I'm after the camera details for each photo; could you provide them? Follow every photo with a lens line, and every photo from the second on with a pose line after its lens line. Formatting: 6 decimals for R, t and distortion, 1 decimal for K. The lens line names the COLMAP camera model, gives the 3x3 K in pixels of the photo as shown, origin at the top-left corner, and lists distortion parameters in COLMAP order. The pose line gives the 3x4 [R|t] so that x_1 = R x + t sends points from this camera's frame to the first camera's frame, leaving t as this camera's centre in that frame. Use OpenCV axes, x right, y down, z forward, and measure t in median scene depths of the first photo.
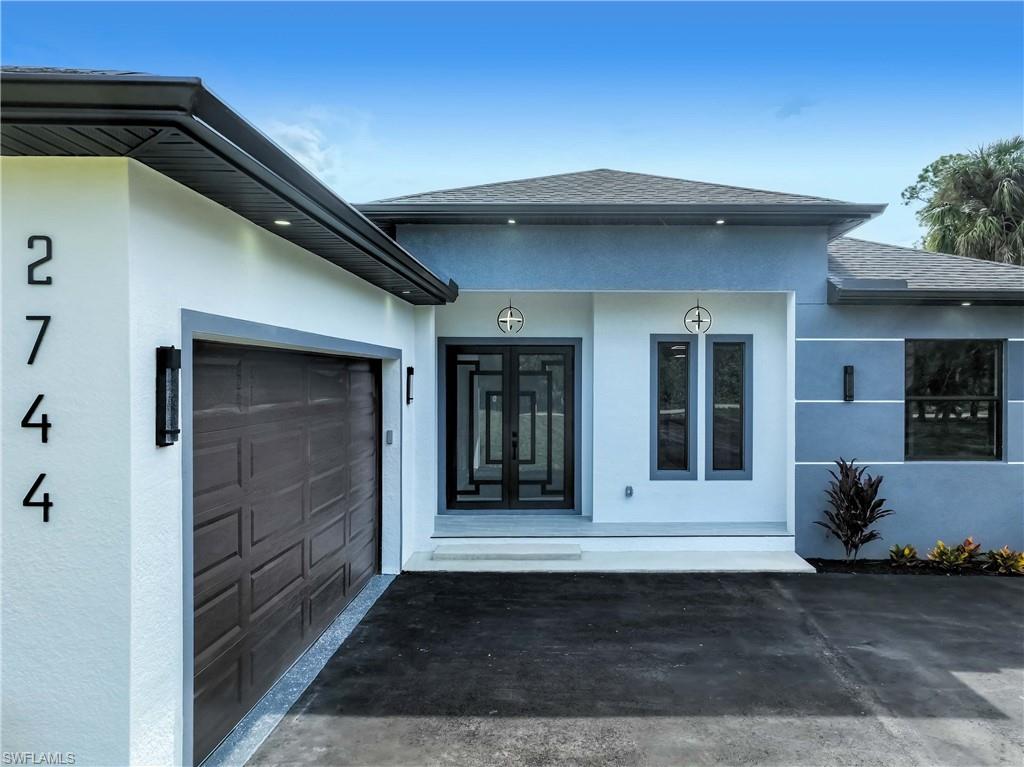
lens RADIAL K [[746.7, 0, 575.4], [0, 746.7, 387.8], [0, 0, 1]] dist [0.000911, 0.013535]
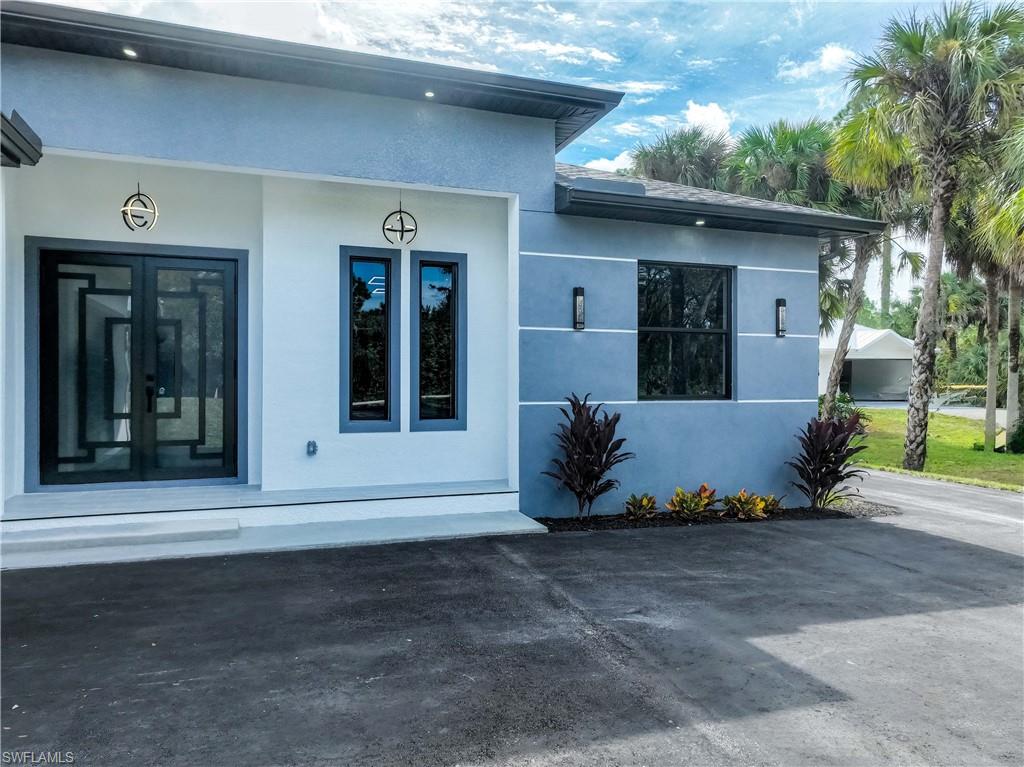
lens RADIAL K [[720.5, 0, 513.2], [0, 720.5, 380.7], [0, 0, 1]] dist [0.003904, 0.011657]
pose [[0.948666, 0.000482, 0.316280, 0.044368], [0.002476, 0.999957, -0.008949, 0.099295], [-0.316271, 0.009273, 0.948624, 0.298797]]
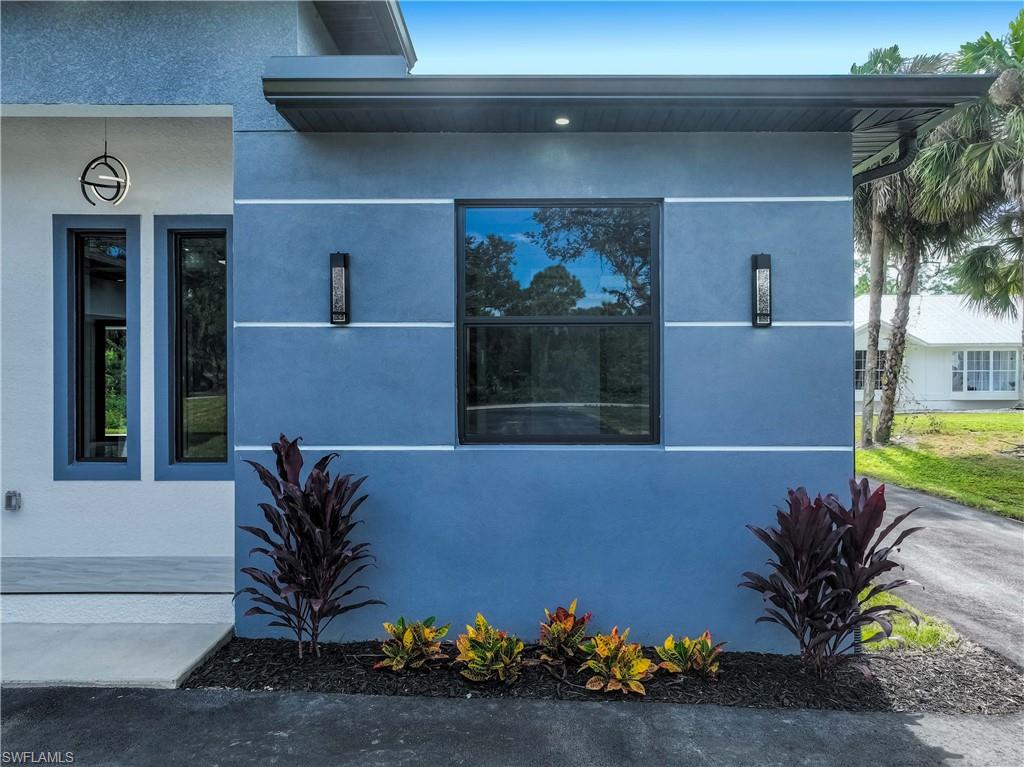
lens RADIAL K [[720.5, 0, 513.2], [0, 720.5, 380.7], [0, 0, 1]] dist [0.003904, 0.011657]
pose [[0.999132, -0.000864, -0.041643, 0.600149], [0.000550, 0.999971, -0.007544, 0.071010], [0.041648, 0.007514, 0.999104, 0.625422]]
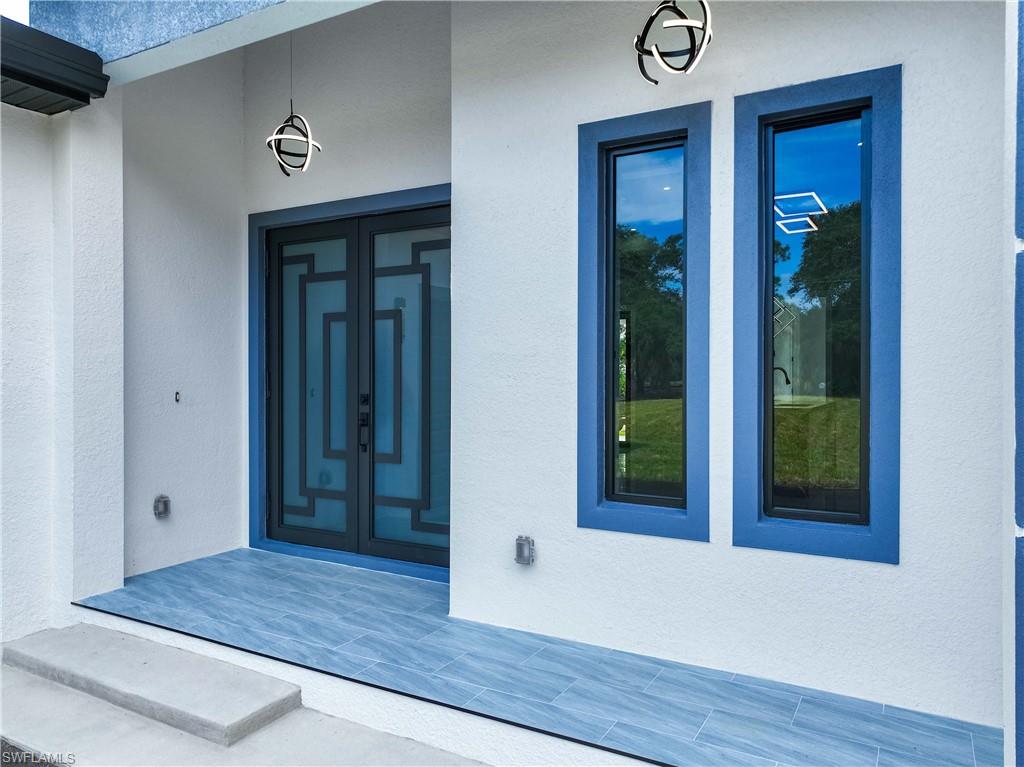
lens RADIAL K [[720.5, 0, 513.2], [0, 720.5, 380.7], [0, 0, 1]] dist [0.003904, 0.011657]
pose [[0.853591, 0.003145, -0.520935, 0.333811], [-0.006897, 0.999962, -0.005264, 0.070897], [0.520899, 0.008086, 0.853580, 0.888026]]
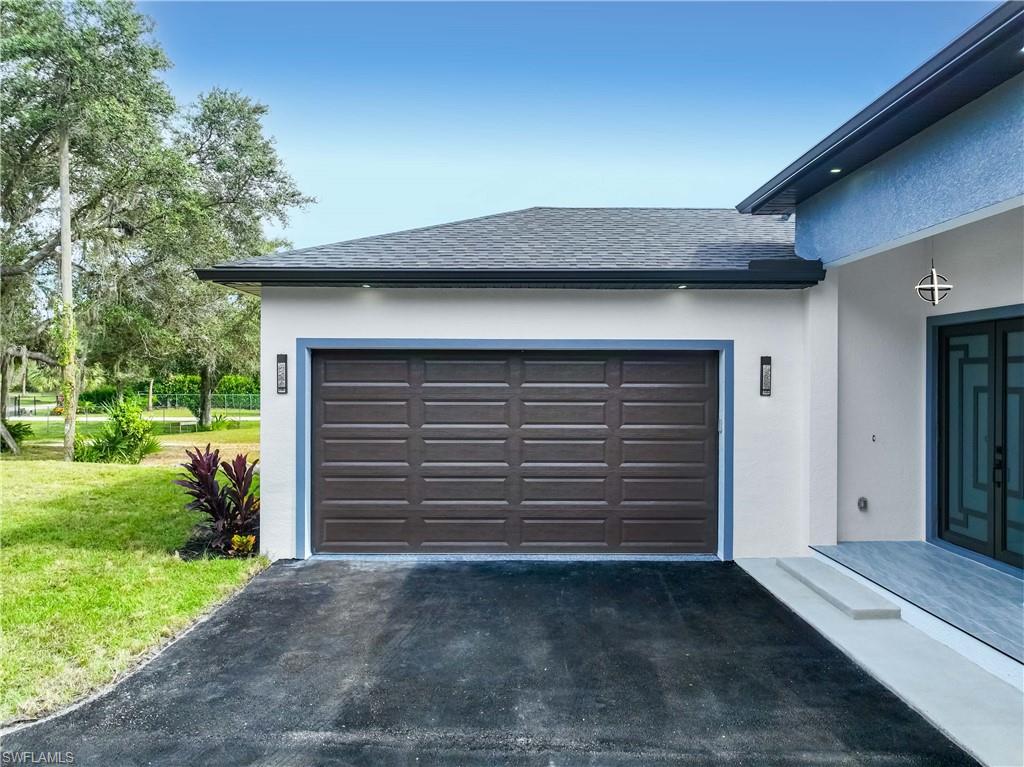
lens RADIAL K [[720.5, 0, 513.2], [0, 720.5, 380.7], [0, 0, 1]] dist [0.003904, 0.011657]
pose [[-0.016202, 0.002176, -0.999866, 0.799731], [-0.016133, 0.999867, 0.002438, 0.006369], [0.999739, 0.016171, -0.016164, 0.773067]]
